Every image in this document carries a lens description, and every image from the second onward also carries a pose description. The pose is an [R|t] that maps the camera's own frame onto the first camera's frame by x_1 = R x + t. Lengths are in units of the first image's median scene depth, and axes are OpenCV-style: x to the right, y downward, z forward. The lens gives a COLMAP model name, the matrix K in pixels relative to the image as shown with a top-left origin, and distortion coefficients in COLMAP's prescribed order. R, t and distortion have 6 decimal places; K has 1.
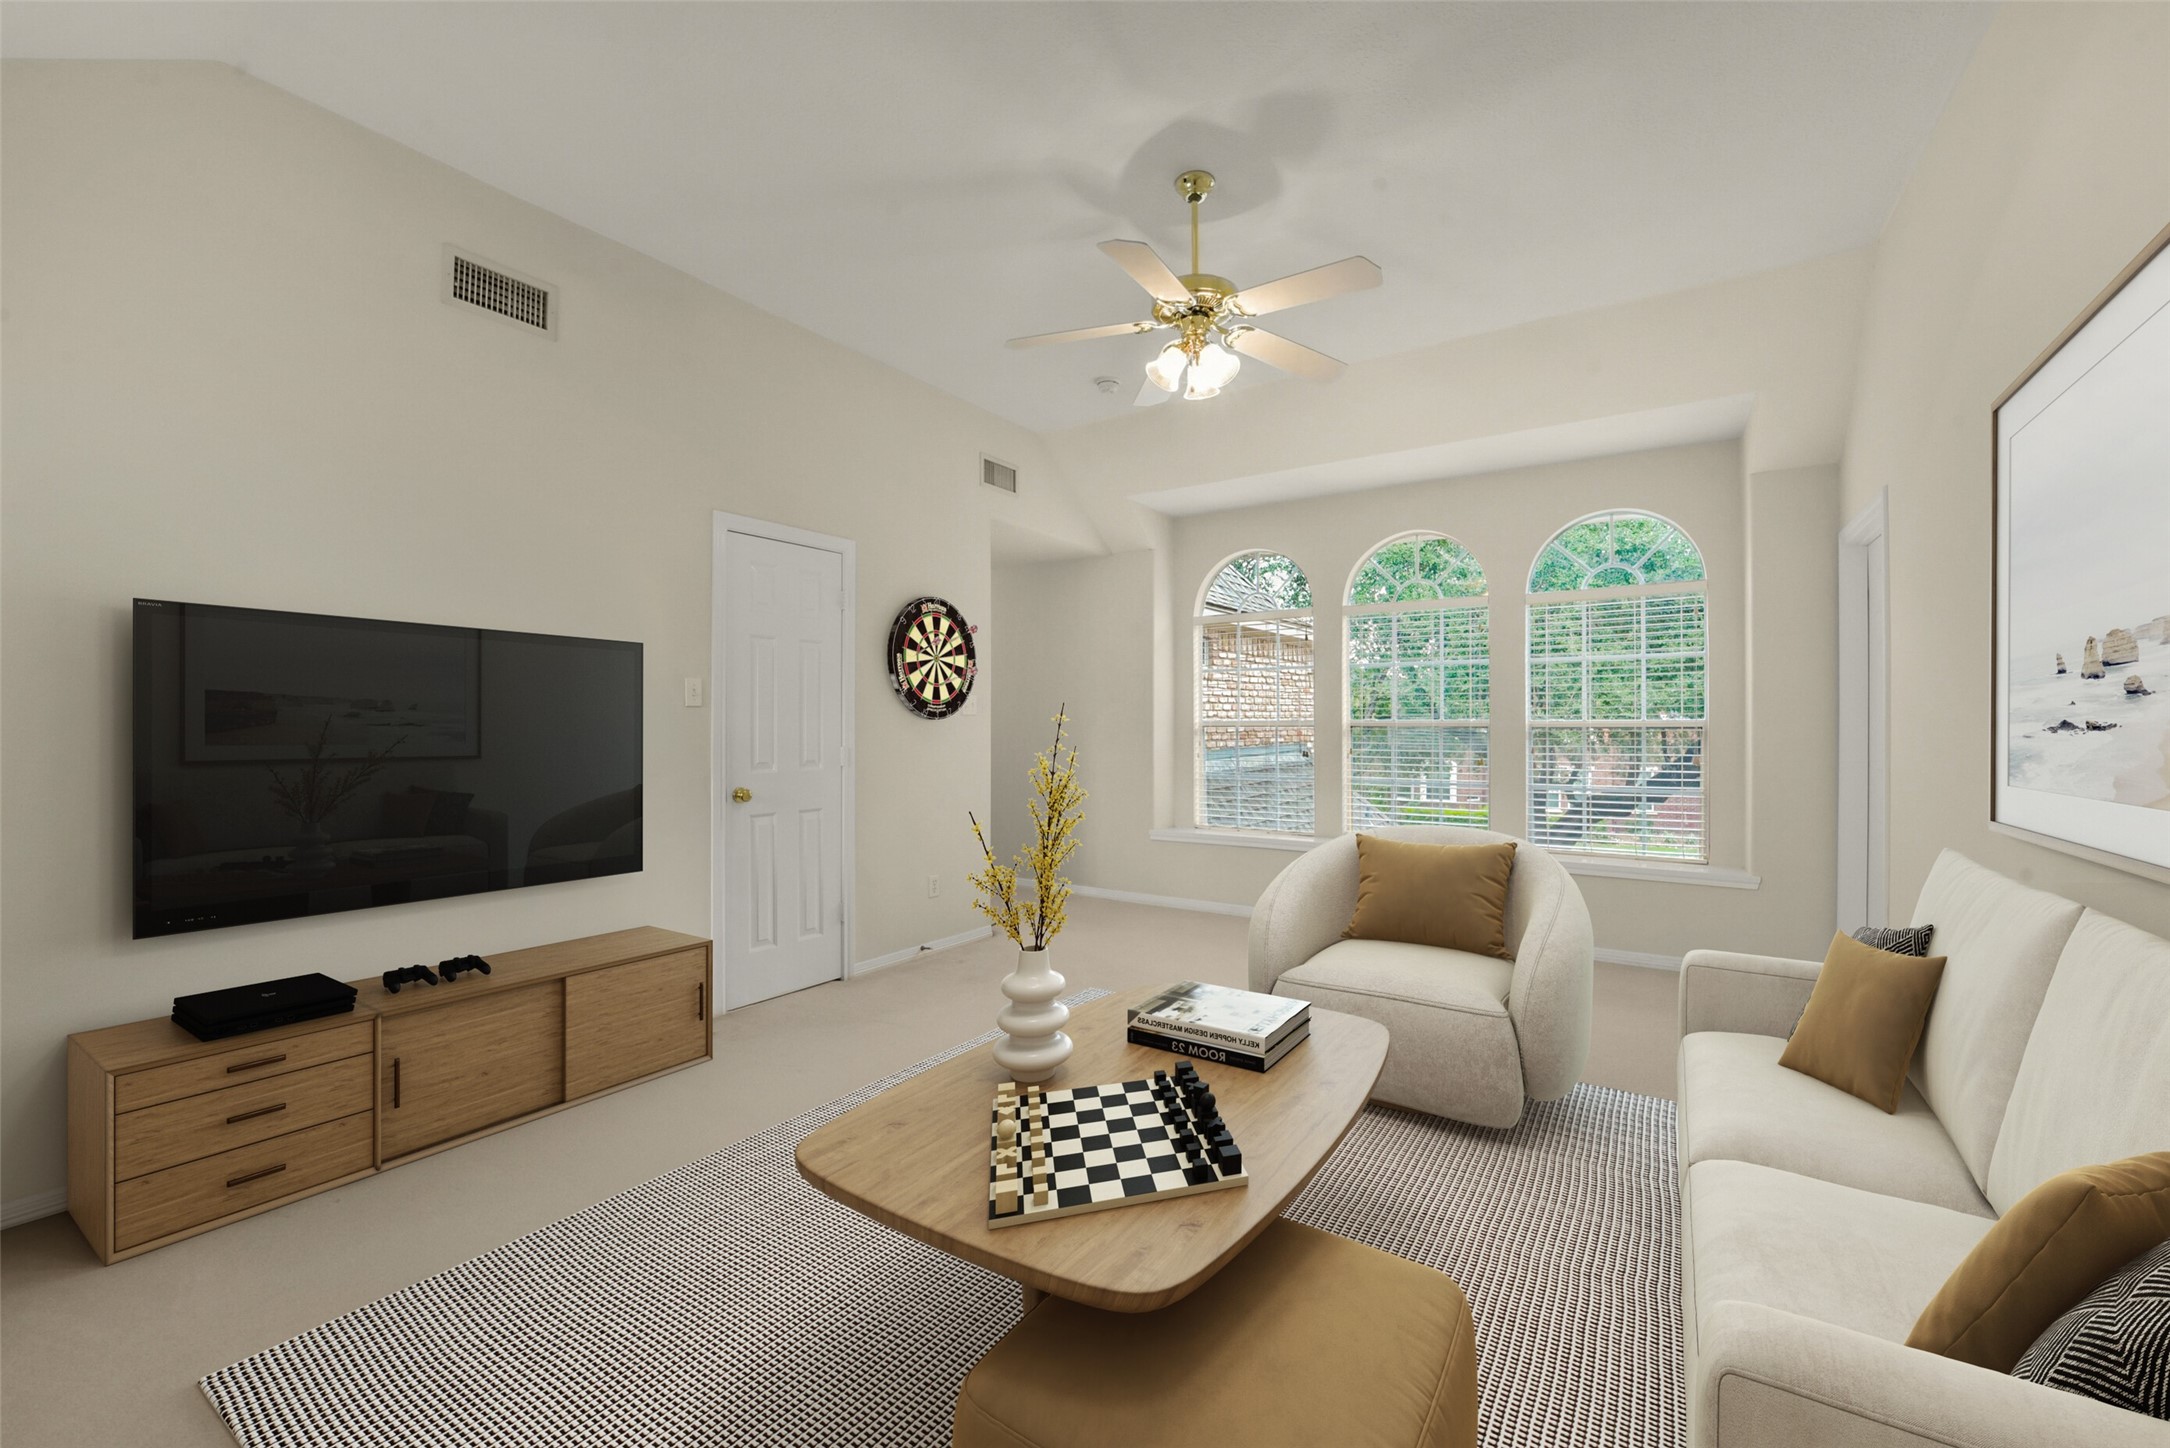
lens RADIAL K [[895.4, 0, 1085.0], [0, 895.4, 724.0], [0, 0, 1]] dist [-0.000628, -0.000034]
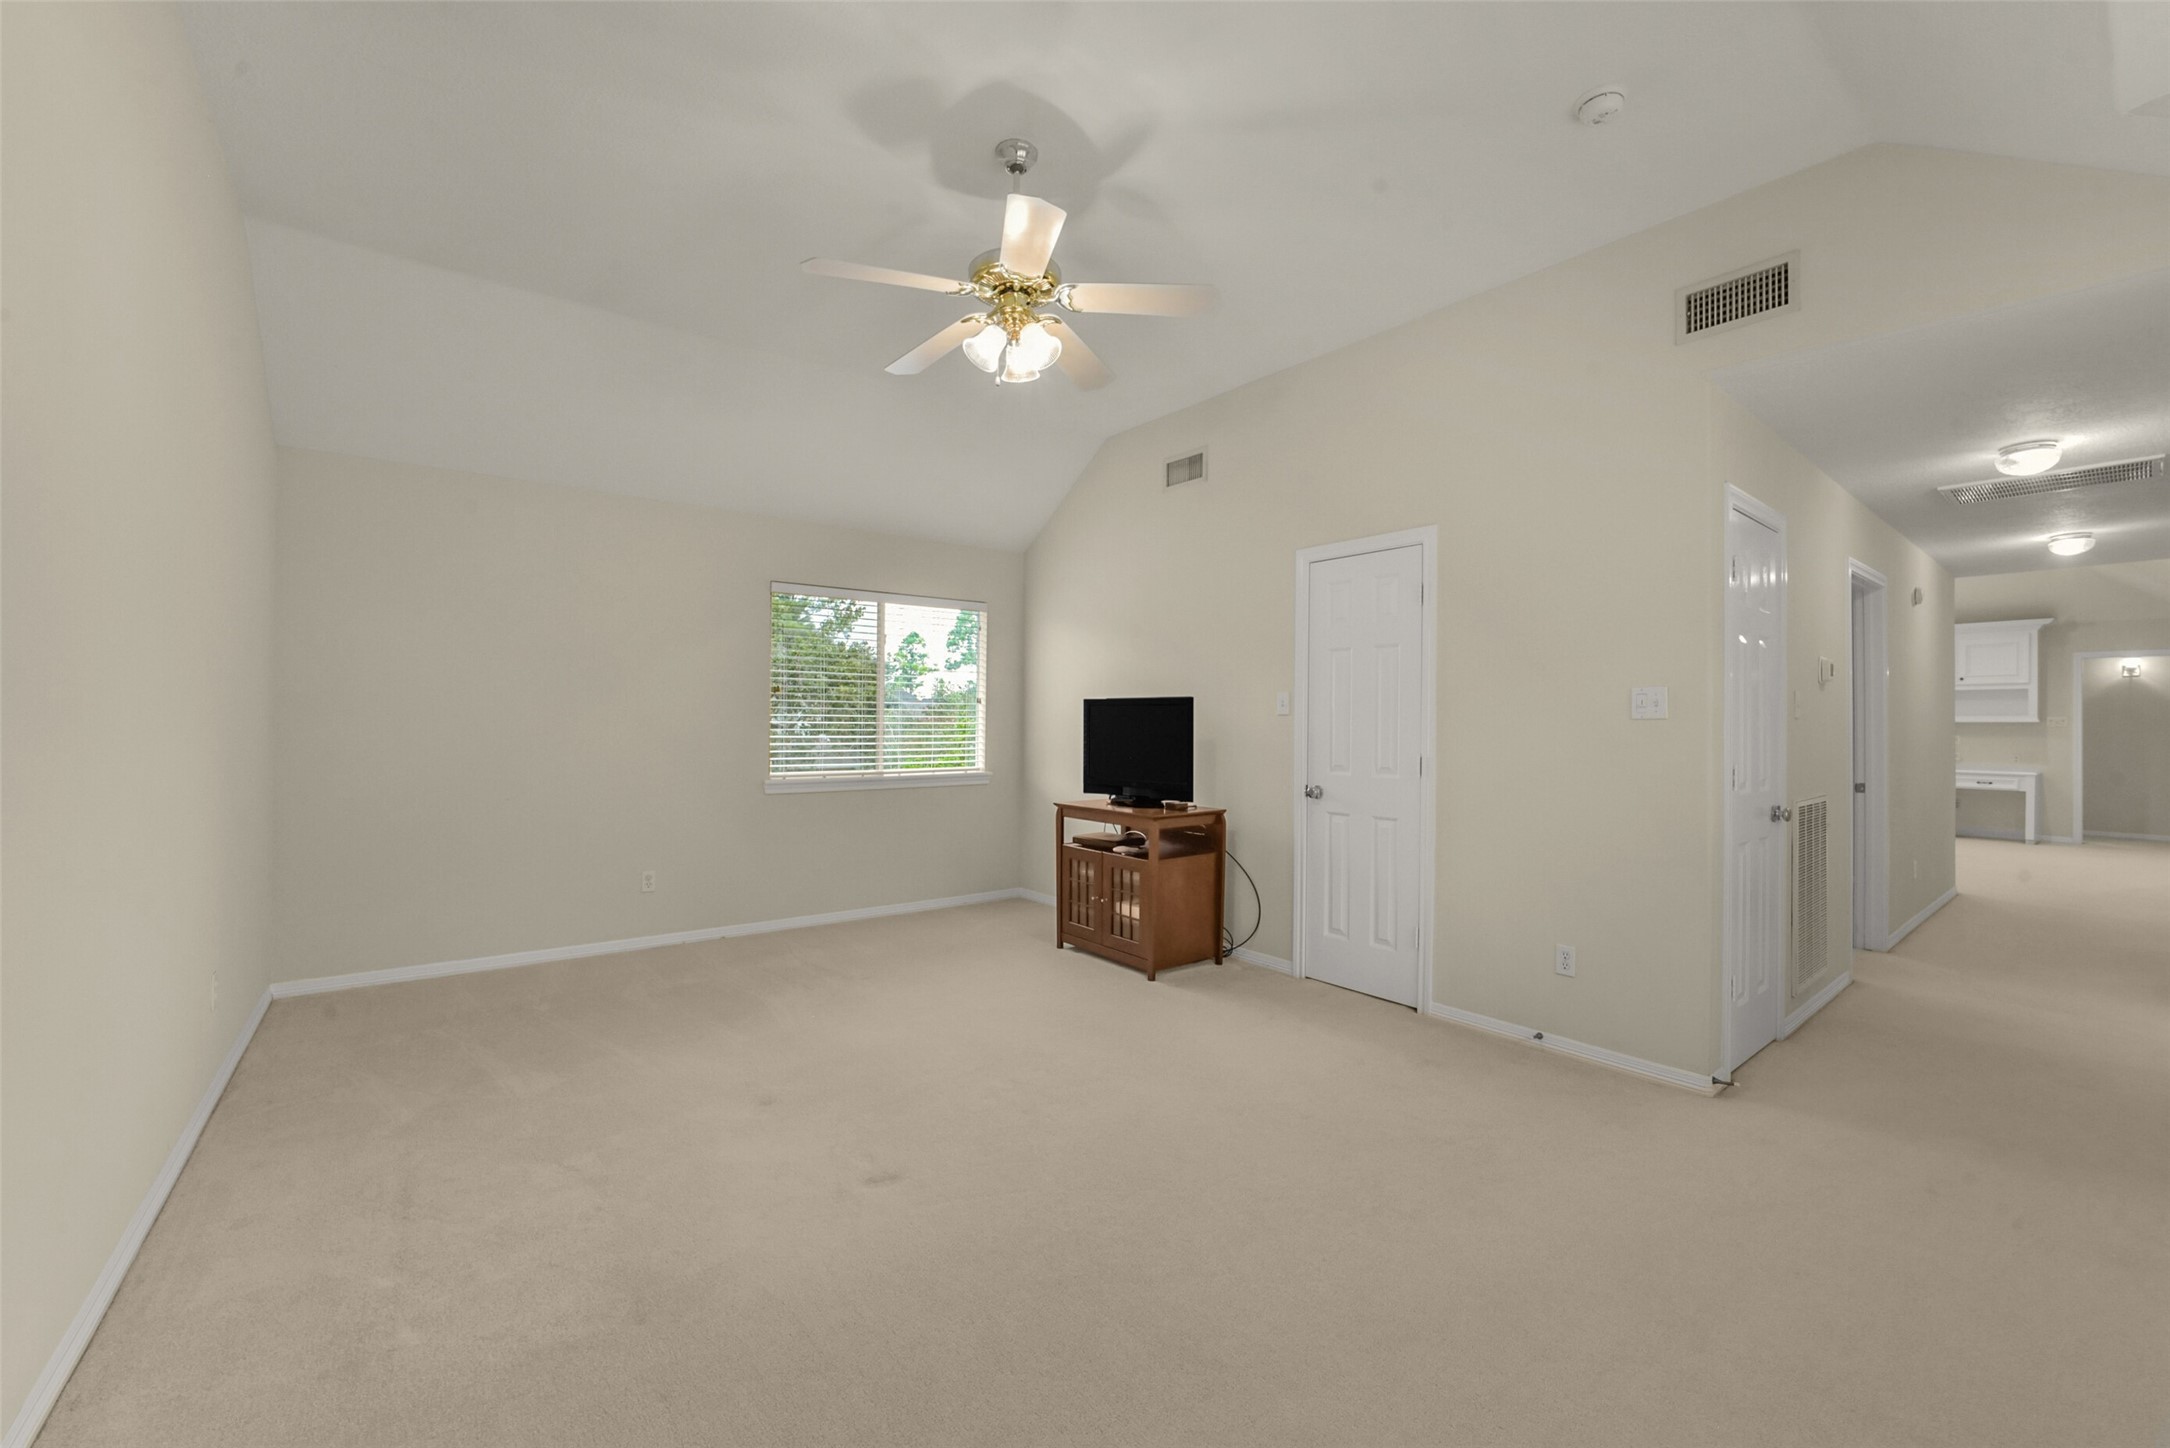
lens RADIAL K [[878.9, 0, 1093.1], [0, 878.9, 732.3], [0, 0, 1]] dist [-0.000765, 0.000074]
pose [[-0.292944, -0.015006, -0.956012, 0.754386], [-0.025912, 0.999634, -0.007751, 0.019780], [0.955779, 0.022501, -0.293225, 1.044150]]
